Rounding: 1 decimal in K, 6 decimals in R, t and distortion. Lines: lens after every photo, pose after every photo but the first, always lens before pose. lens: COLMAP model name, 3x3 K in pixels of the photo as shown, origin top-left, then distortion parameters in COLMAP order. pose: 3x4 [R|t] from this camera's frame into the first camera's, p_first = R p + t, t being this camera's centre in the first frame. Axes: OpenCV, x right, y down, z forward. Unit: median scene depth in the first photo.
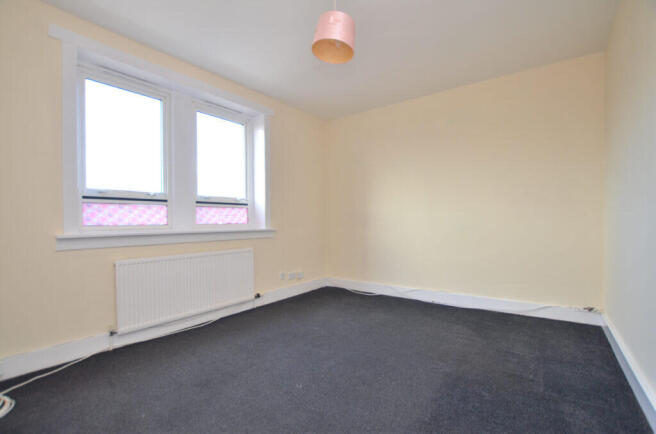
lens RADIAL K [[296.5, 0, 328.0], [0, 296.5, 217.0], [0, 0, 1]] dist [-0.001327, 0.000004]
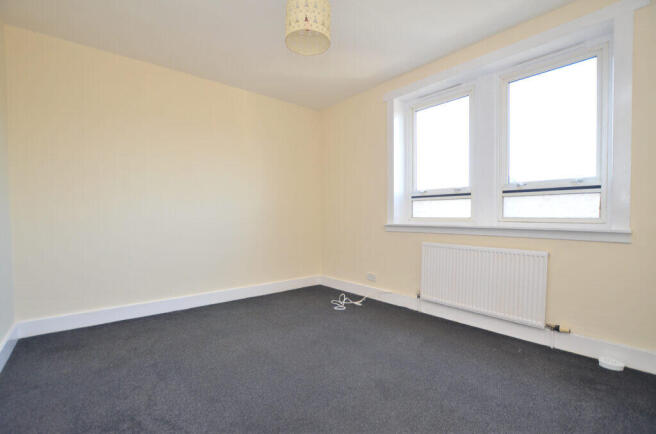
lens RADIAL K [[301.5, 0, 328.3], [0, 301.5, 221.8], [0, 0, 1]] dist [0.002140, 0.000478]
pose [[-0.183533, 0.030844, -0.982530, 0.549110], [0.022912, 0.999370, 0.027092, 0.002295], [0.982746, -0.017540, -0.184124, 0.697905]]
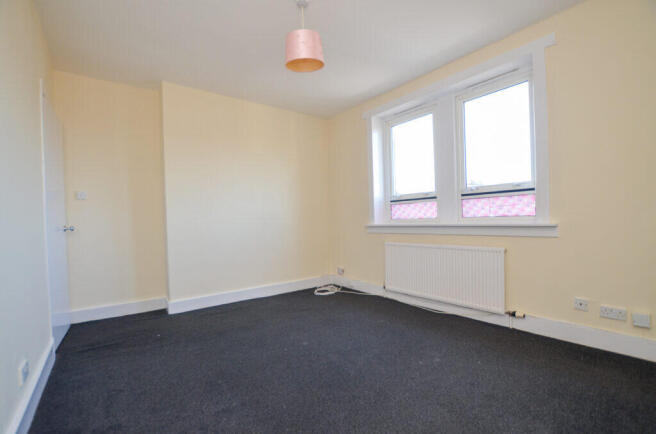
lens RADIAL K [[296.5, 0, 328.0], [0, 296.5, 217.0], [0, 0, 1]] dist [-0.001327, 0.000004]
pose [[-0.237525, 0.005451, -0.971366, 0.675007], [0.043608, 0.999036, -0.005057, 0.009577], [0.970402, -0.043561, -0.237534, 0.844233]]
